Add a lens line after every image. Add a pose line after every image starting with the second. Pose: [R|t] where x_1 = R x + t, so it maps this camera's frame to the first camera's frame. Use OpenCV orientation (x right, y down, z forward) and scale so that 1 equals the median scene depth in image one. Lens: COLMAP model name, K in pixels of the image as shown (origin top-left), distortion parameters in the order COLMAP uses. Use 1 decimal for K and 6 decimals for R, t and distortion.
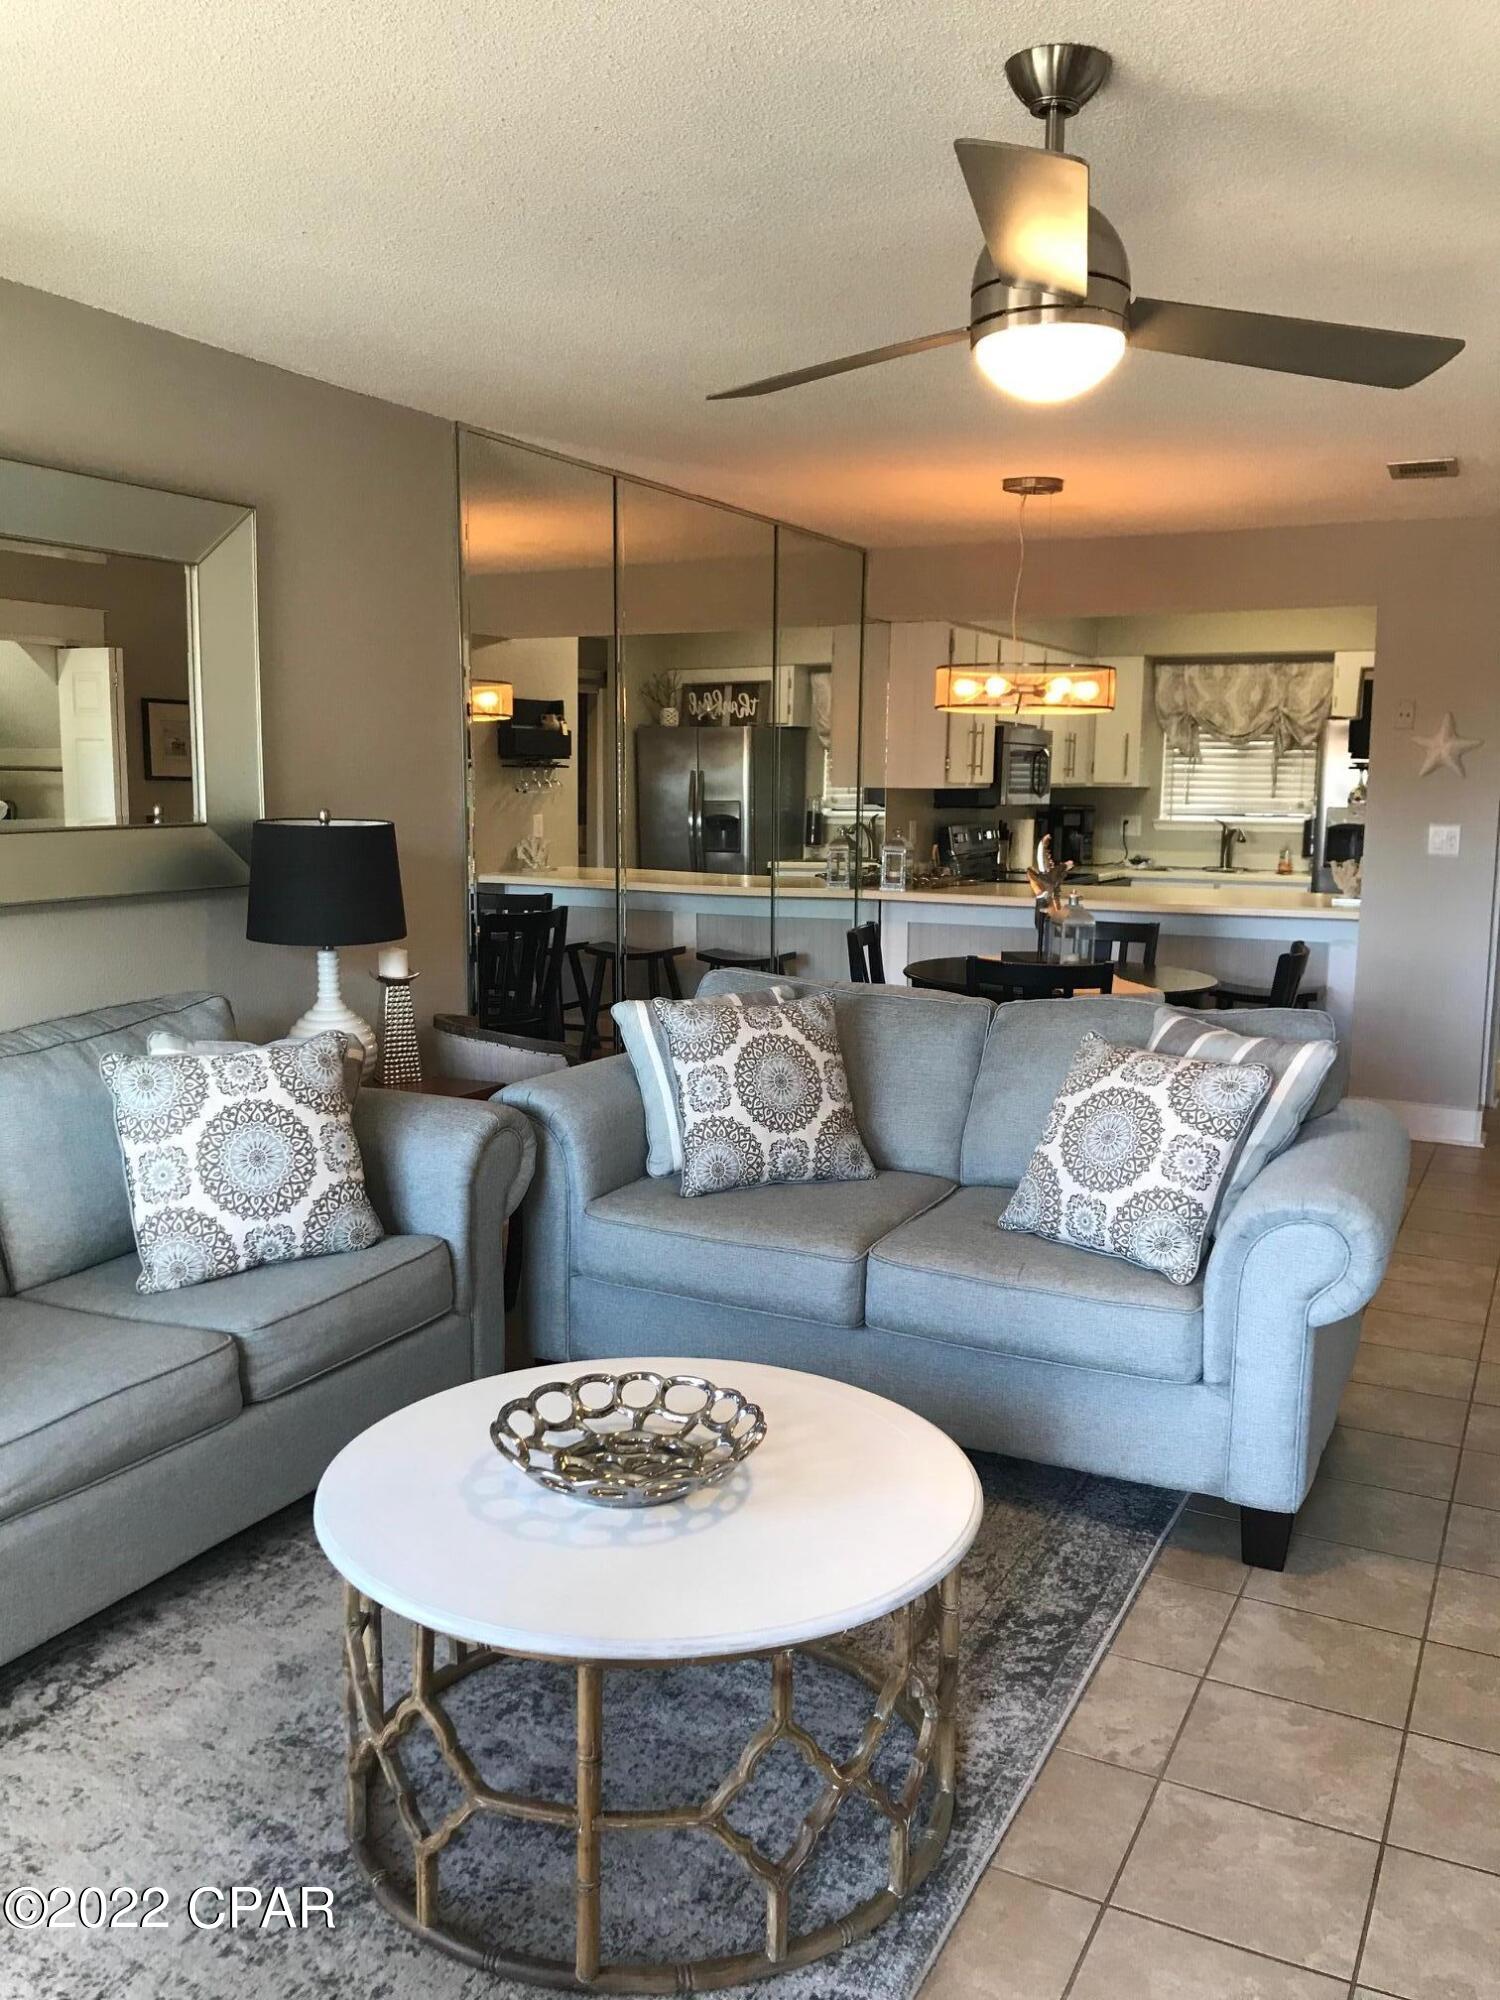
lens RADIAL K [[1677.7, 0, 750.0], [0, 1677.7, 1000.0], [0, 0, 1]] dist [0.043539, -0.017697]
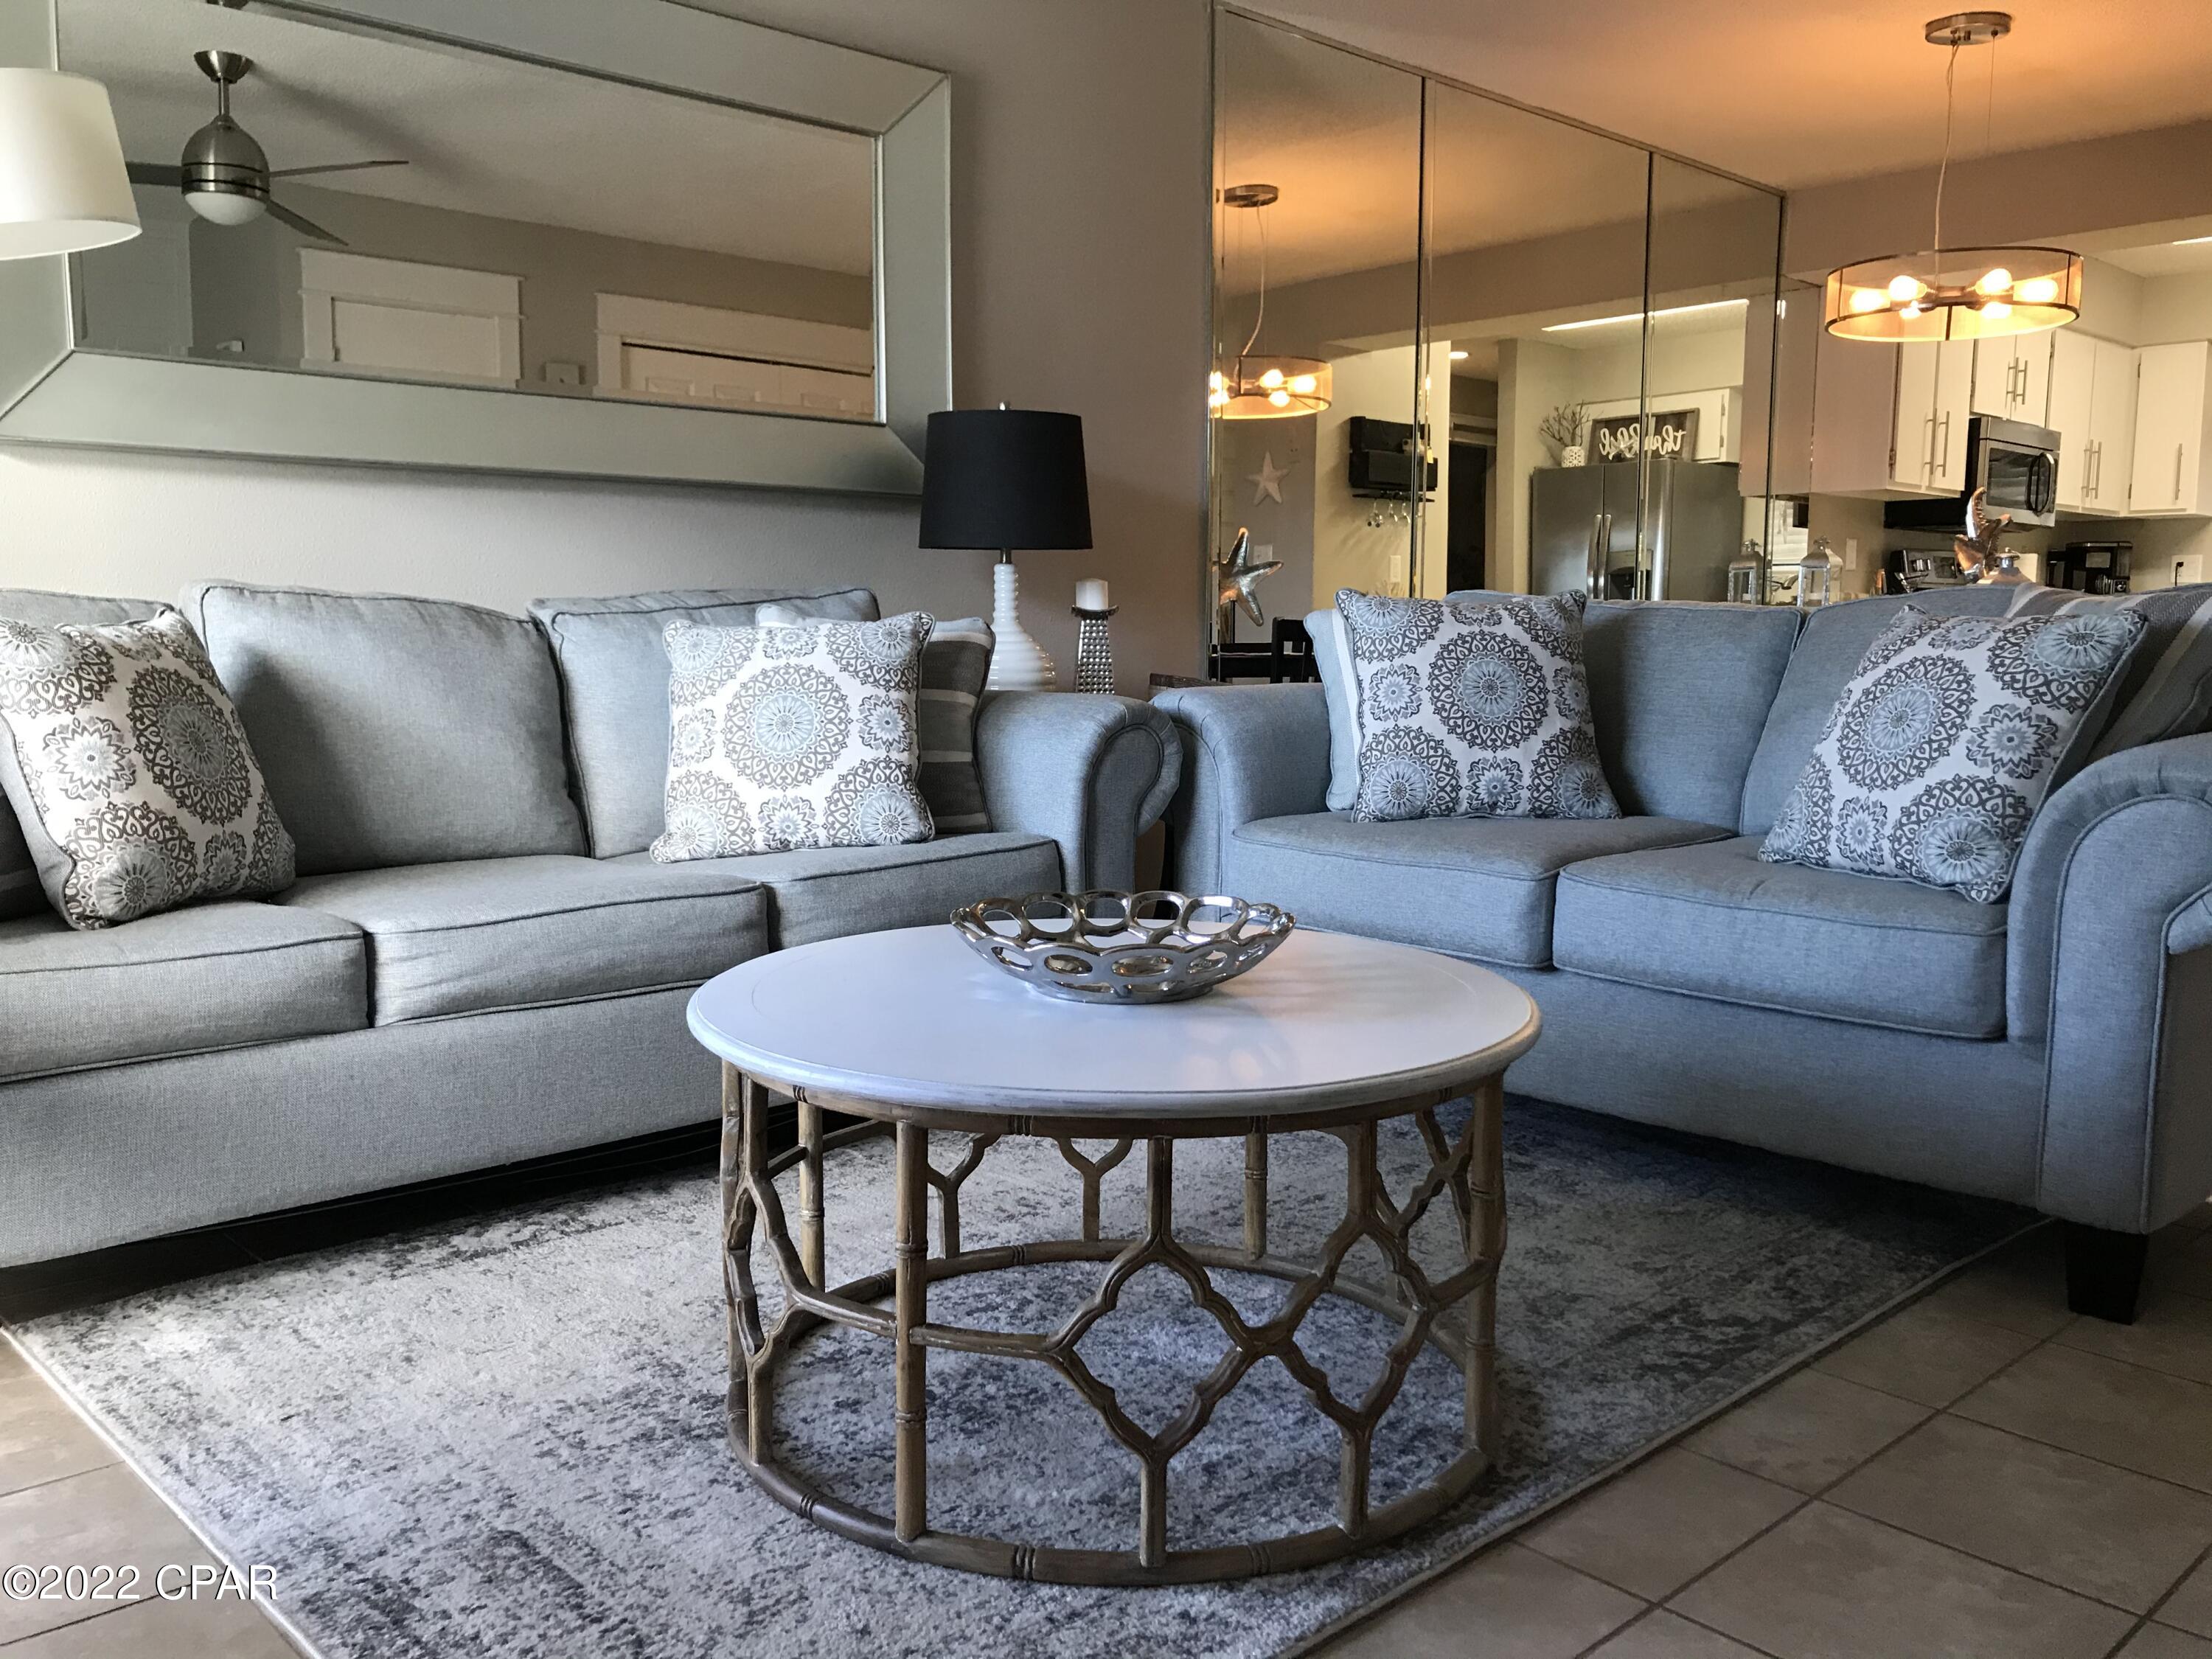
lens RADIAL K [[1853.1, 0, 1106.0], [0, 1853.1, 829.5], [0, 0, 1]] dist [0.038666, -0.051664]
pose [[0.940643, 0.029908, -0.338077, 0.160252], [-0.040551, 0.998878, -0.024462, 0.158816], [0.336966, 0.036719, 0.940801, 0.126752]]
